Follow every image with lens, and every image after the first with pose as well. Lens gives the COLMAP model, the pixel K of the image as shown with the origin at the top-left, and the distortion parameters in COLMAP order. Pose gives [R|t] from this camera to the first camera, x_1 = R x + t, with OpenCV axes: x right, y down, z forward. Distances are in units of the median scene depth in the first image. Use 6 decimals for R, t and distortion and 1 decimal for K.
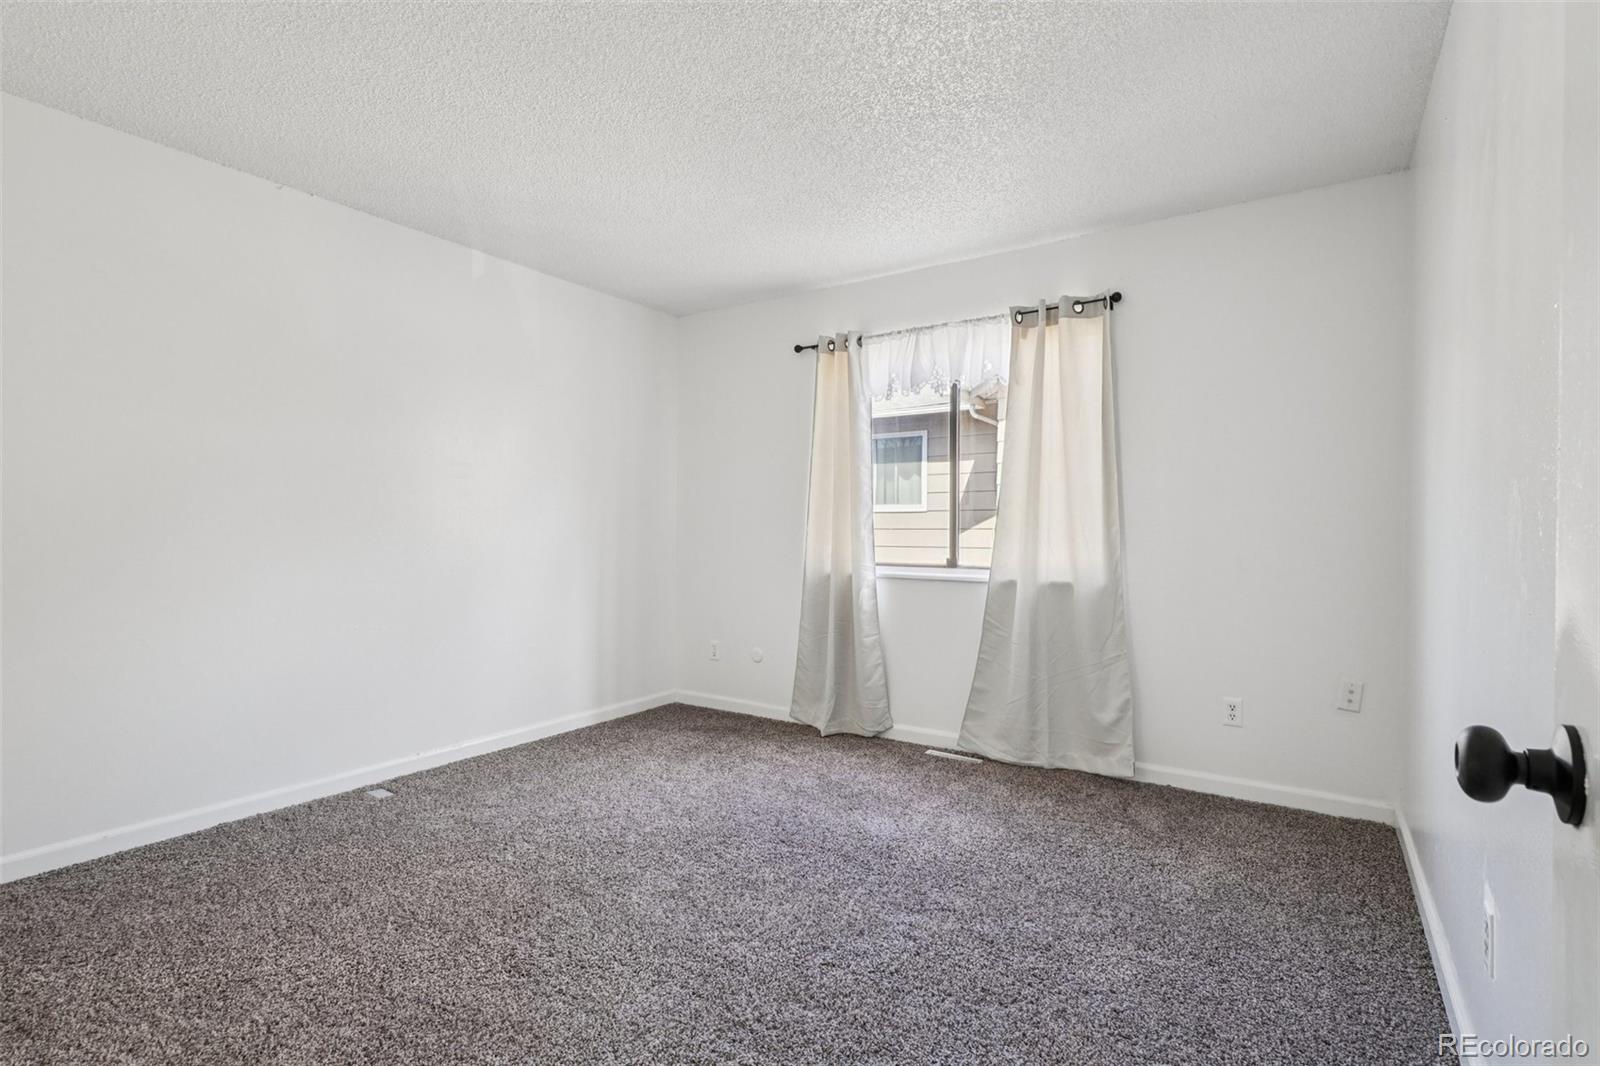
lens RADIAL K [[729.4, 0, 800.0], [0, 729.4, 533.0], [0, 0, 1]] dist [-0.000009, 0.000130]
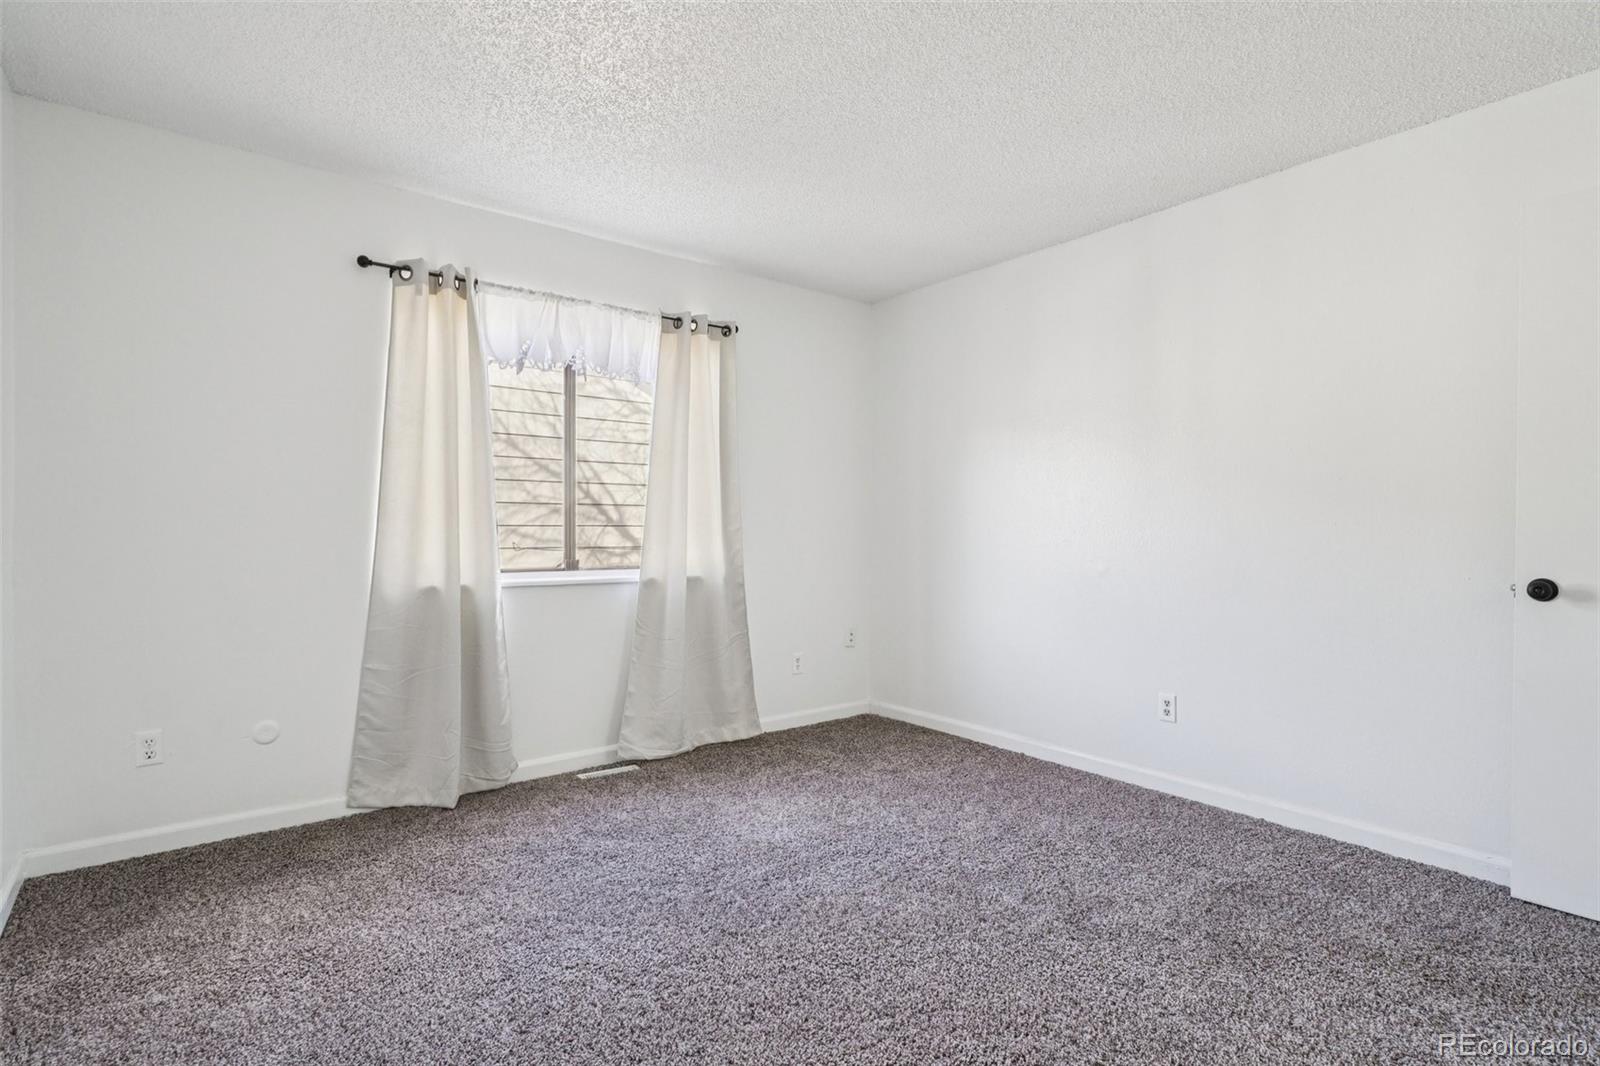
lens RADIAL K [[794.4, 0, 798.3], [0, 794.4, 530.7], [0, 0, 1]] dist [0.010742, 0.000867]
pose [[0.329119, -0.003932, 0.944280, -0.639974], [0.002487, 0.999991, 0.003298, -0.003623], [-0.944285, 0.001263, 0.329126, 0.418749]]
